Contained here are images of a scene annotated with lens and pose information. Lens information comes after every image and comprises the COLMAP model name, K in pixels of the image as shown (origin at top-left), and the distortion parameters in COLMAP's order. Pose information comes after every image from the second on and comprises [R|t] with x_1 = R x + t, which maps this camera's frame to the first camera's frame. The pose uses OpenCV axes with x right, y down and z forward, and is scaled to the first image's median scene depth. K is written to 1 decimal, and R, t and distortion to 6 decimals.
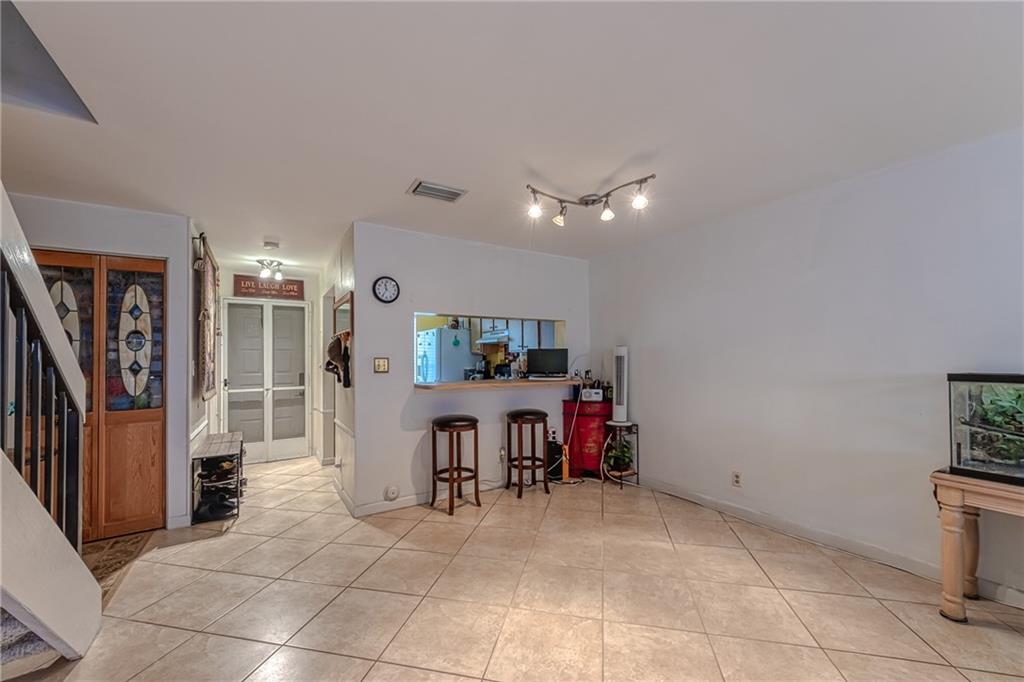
lens RADIAL K [[397.4, 0, 511.9], [0, 397.4, 353.9], [0, 0, 1]] dist [-0.002830, -0.000543]
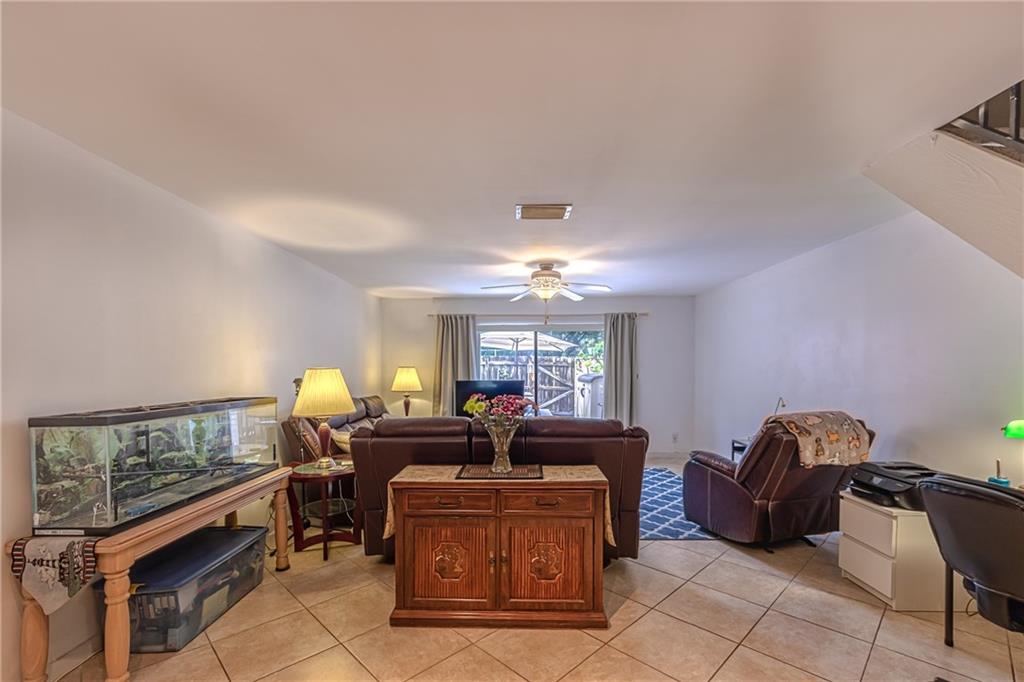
lens RADIAL K [[450.5, 0, 508.0], [0, 450.5, 373.9], [0, 0, 1]] dist [-0.001948, -0.000234]
pose [[-0.831957, 0.005194, 0.554816, -0.066229], [0.004364, 0.999987, -0.002819, -0.019137], [-0.554823, 0.000076, -0.831968, 0.756084]]
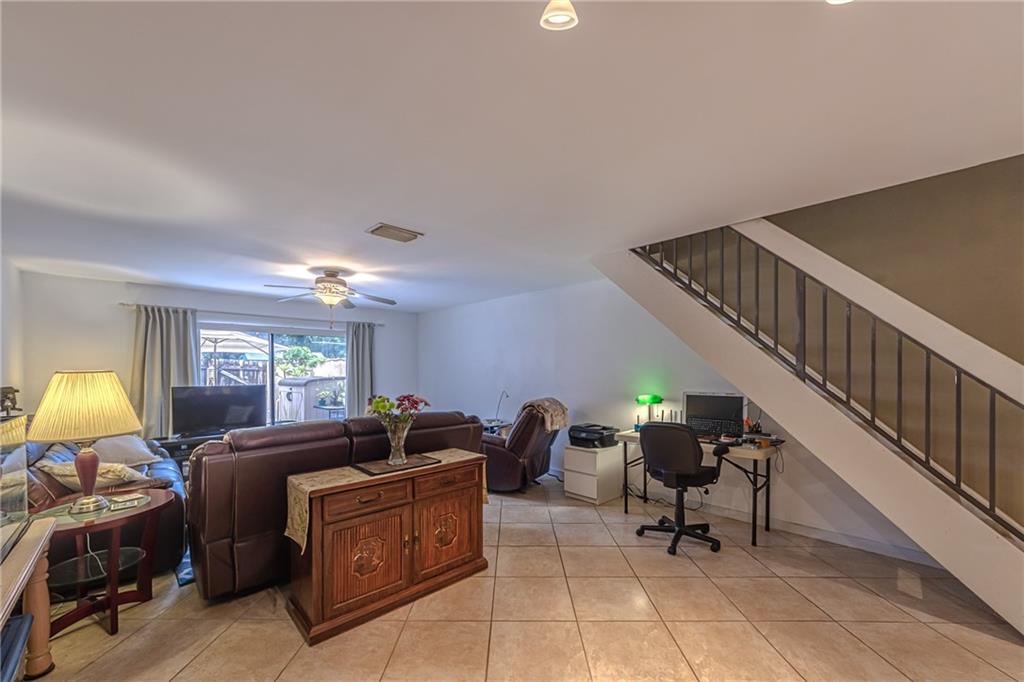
lens RADIAL K [[406.2, 0, 509.4], [0, 406.2, 367.7], [0, 0, 1]] dist [-0.001655, -0.000446]
pose [[-0.979684, 0.014597, -0.200013, 0.290501], [0.018466, 0.999677, -0.017489, -0.018808], [0.199693, -0.020827, -0.979637, 0.911058]]
